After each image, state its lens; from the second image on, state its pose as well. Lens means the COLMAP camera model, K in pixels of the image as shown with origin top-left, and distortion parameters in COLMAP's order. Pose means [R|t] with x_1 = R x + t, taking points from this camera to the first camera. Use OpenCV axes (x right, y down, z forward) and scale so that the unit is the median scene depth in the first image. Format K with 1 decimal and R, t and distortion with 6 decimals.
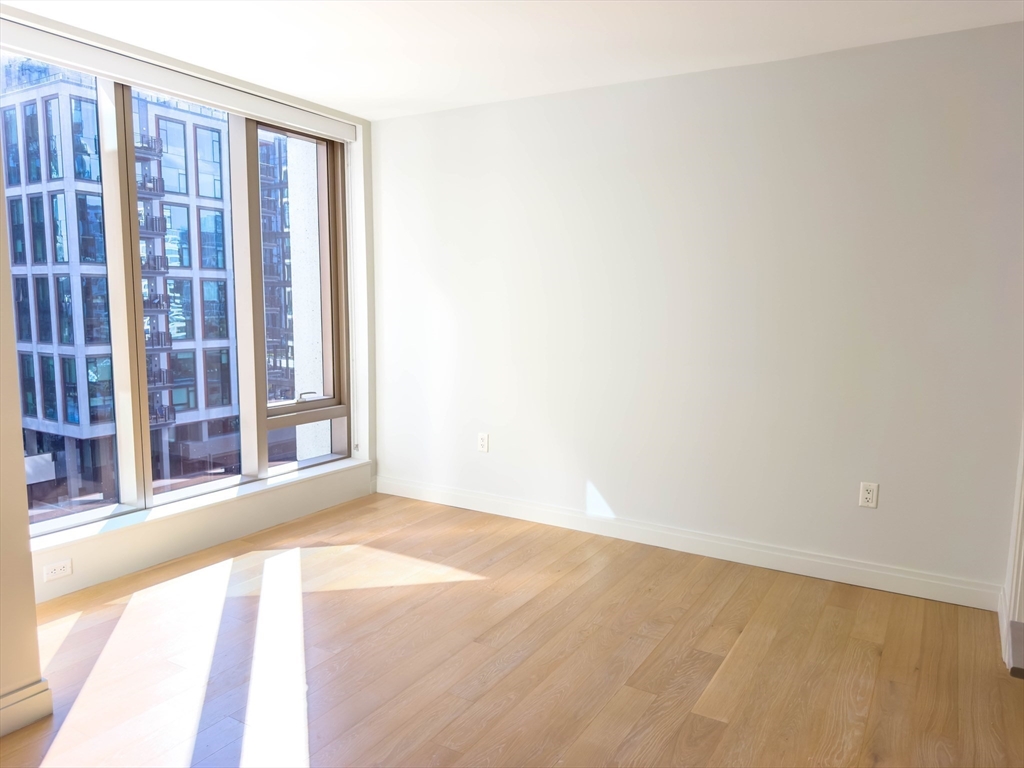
lens RADIAL K [[713.4, 0, 515.2], [0, 713.4, 379.9], [0, 0, 1]] dist [0.036189, -0.028274]
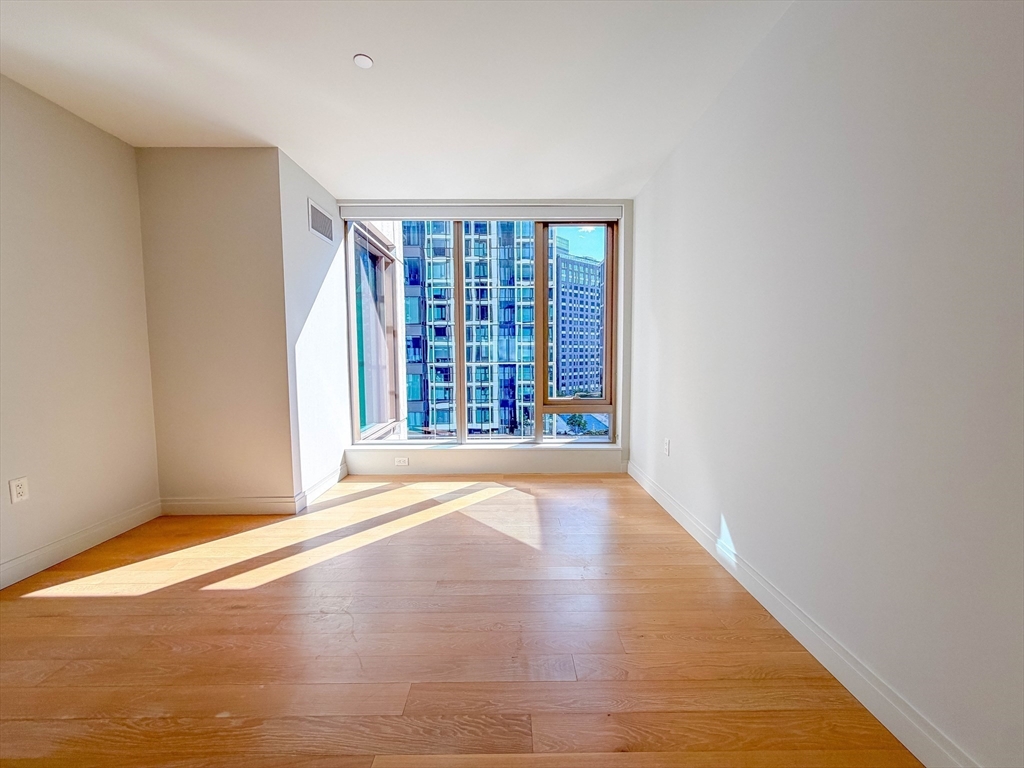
lens RADIAL K [[416.1, 0, 517.3], [0, 416.1, 372.6], [0, 0, 1]] dist [0.000044, 0.000448]
pose [[0.533431, 0.029226, -0.845339, 0.452425], [-0.086605, 0.996038, -0.020213, 0.005772], [0.841398, 0.083993, 0.533848, 0.518455]]
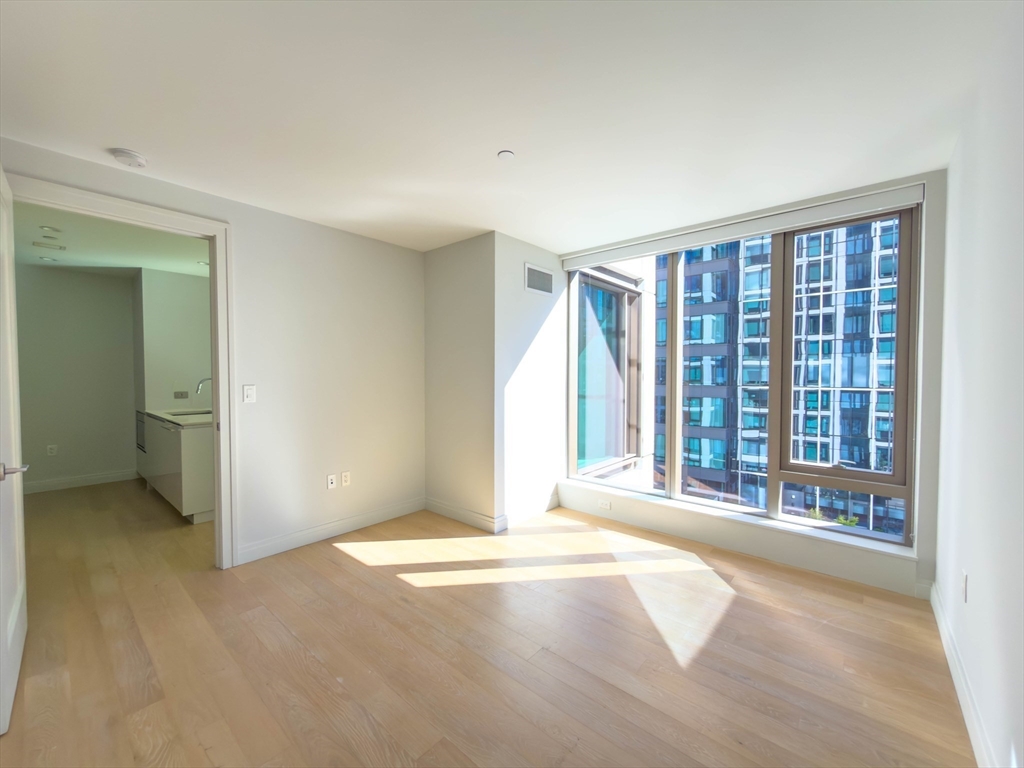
lens RADIAL K [[416.1, 0, 512.9], [0, 416.1, 370.0], [0, 0, 1]] dist [0.000044, 0.000448]
pose [[-0.168154, -0.010883, -0.985701, 0.483475], [-0.114714, 0.993361, 0.008602, -0.078015], [0.979063, 0.114520, -0.168286, 0.750306]]
